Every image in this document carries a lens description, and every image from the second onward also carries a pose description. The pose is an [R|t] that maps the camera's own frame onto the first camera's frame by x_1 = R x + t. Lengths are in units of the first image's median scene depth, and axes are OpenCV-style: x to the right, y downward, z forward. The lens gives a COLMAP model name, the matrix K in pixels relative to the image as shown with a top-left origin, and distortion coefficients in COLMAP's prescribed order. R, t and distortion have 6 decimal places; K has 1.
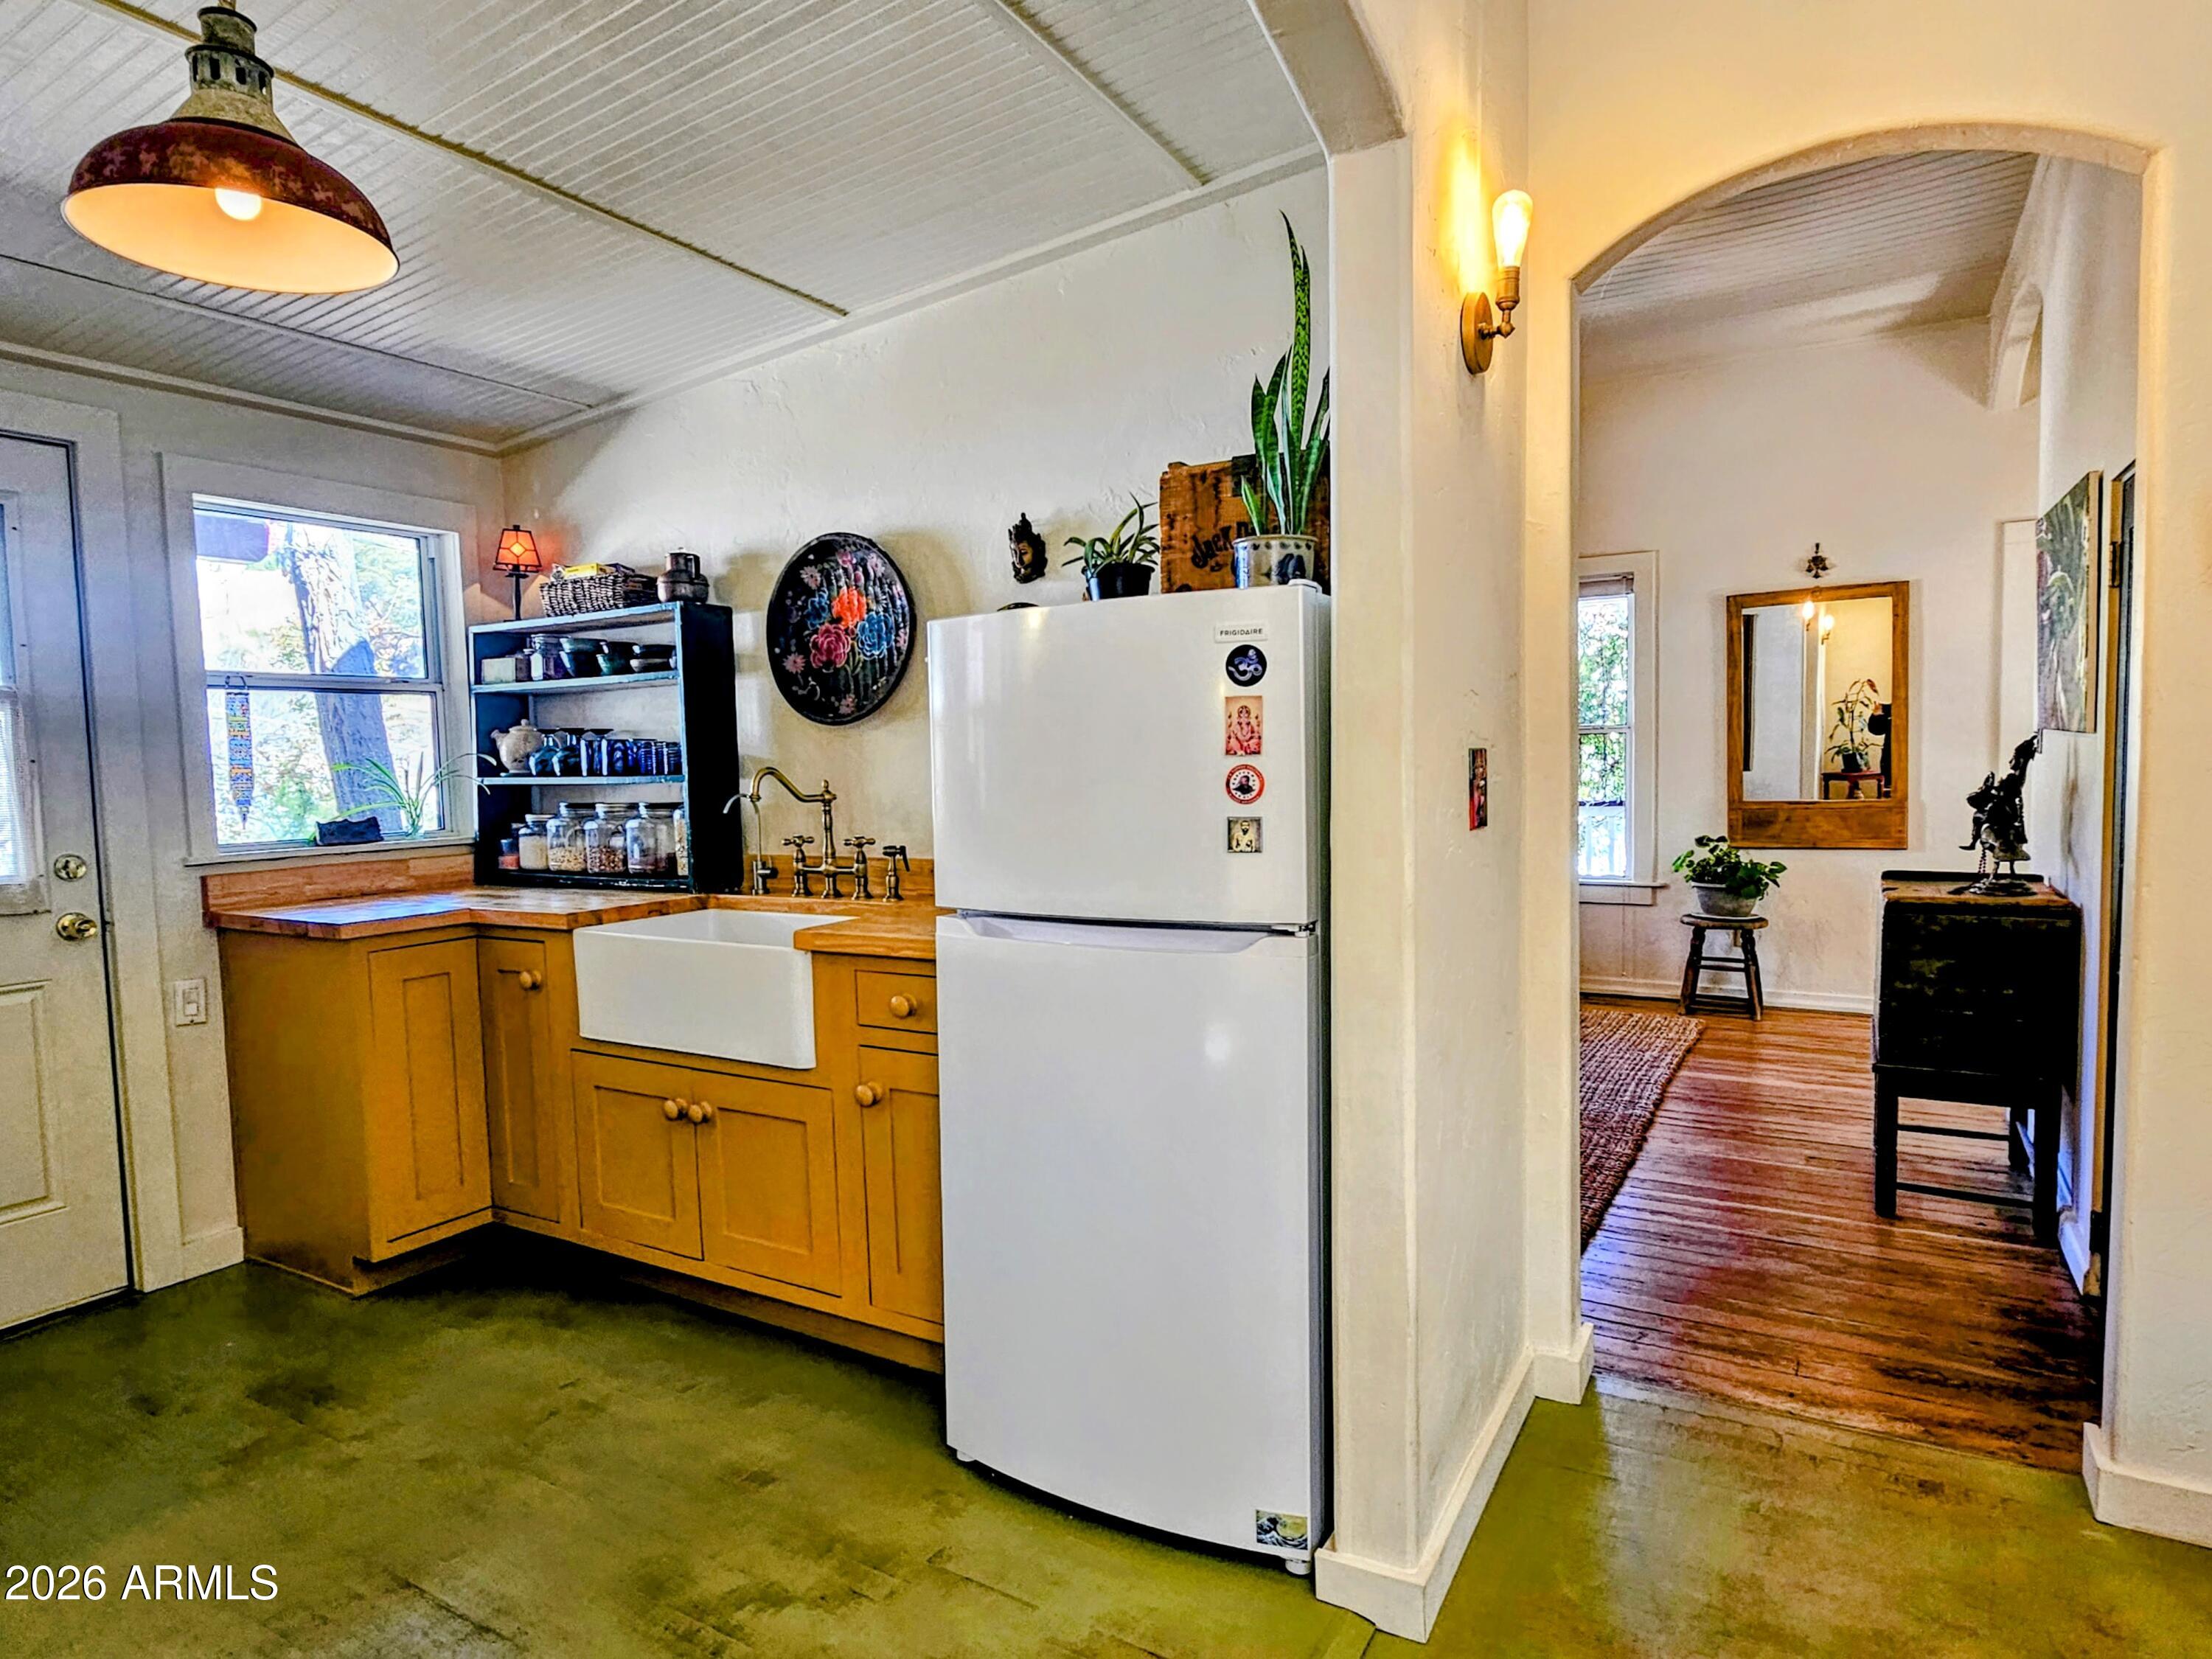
lens RADIAL K [[1328.7, 0, 1104.5], [0, 1328.7, 844.8], [0, 0, 1]] dist [0.007772, -0.002922]
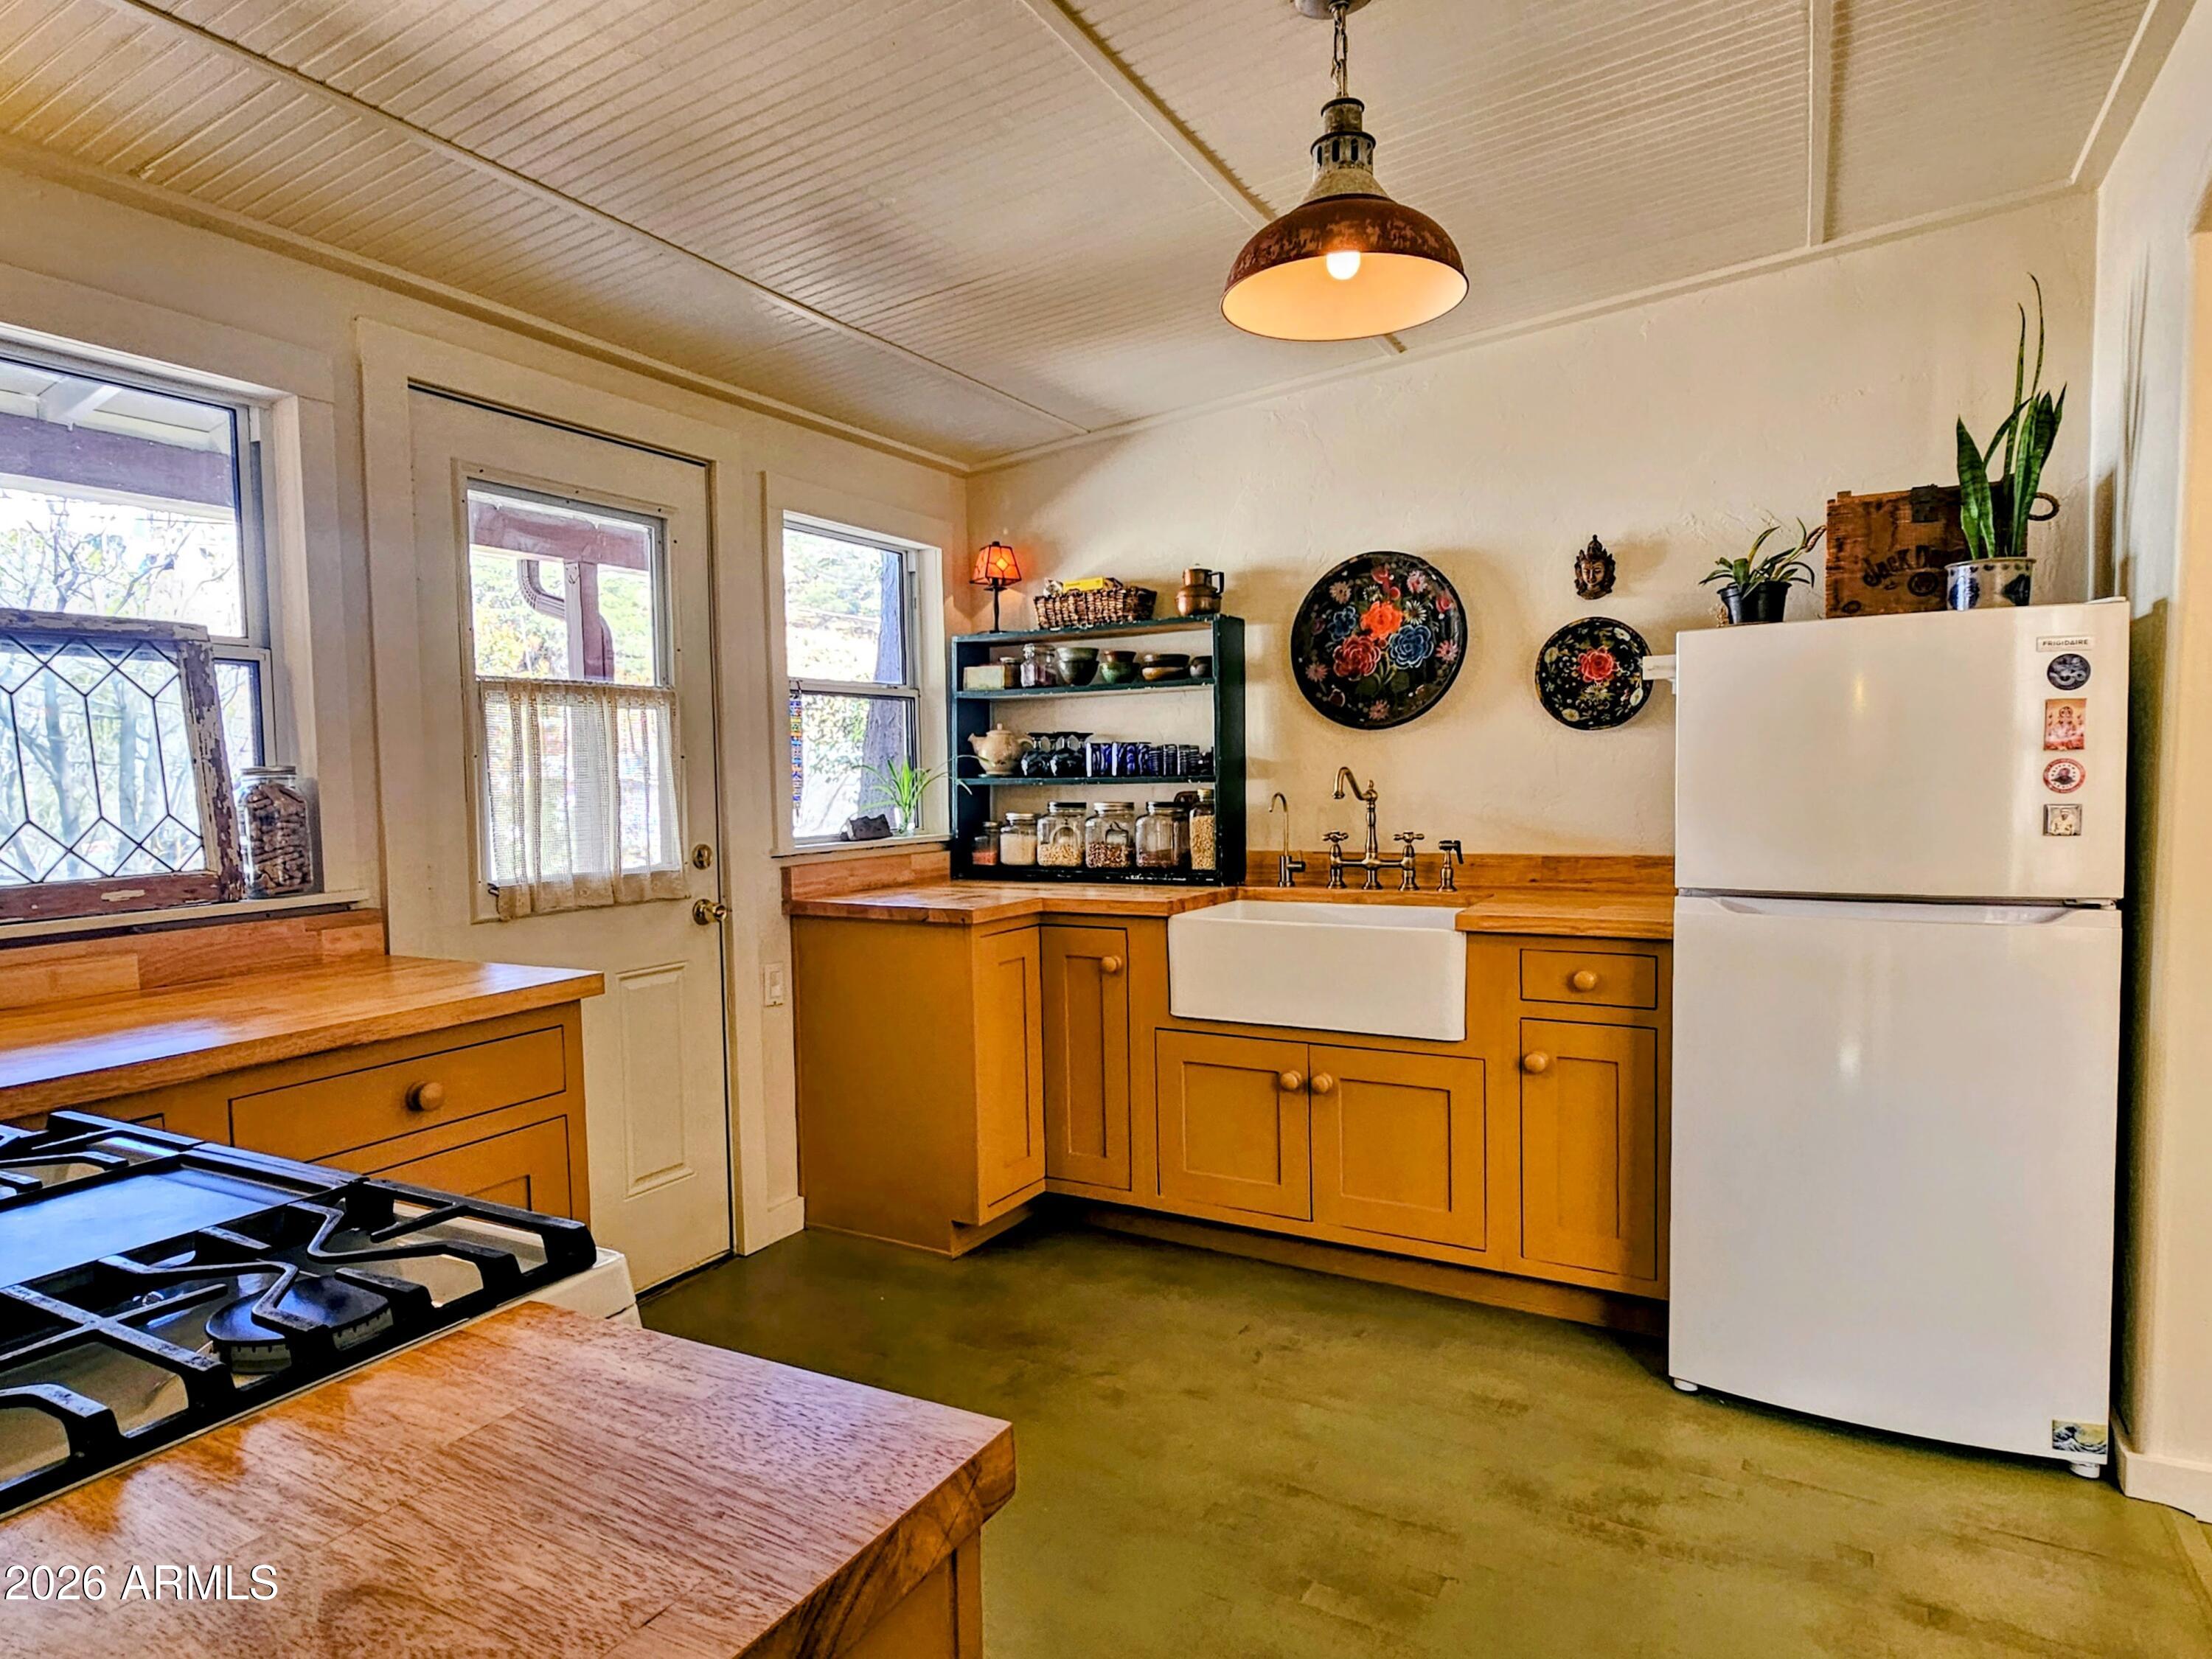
lens RADIAL K [[1328.7, 0, 1103.5], [0, 1328.7, 847.2], [0, 0, 1]] dist [0.007772, -0.002922]
pose [[0.999745, 0.004819, 0.022048, -0.446808], [-0.004552, 0.999916, -0.012159, 0.019804], [-0.022105, 0.012056, 0.999683, -0.073244]]
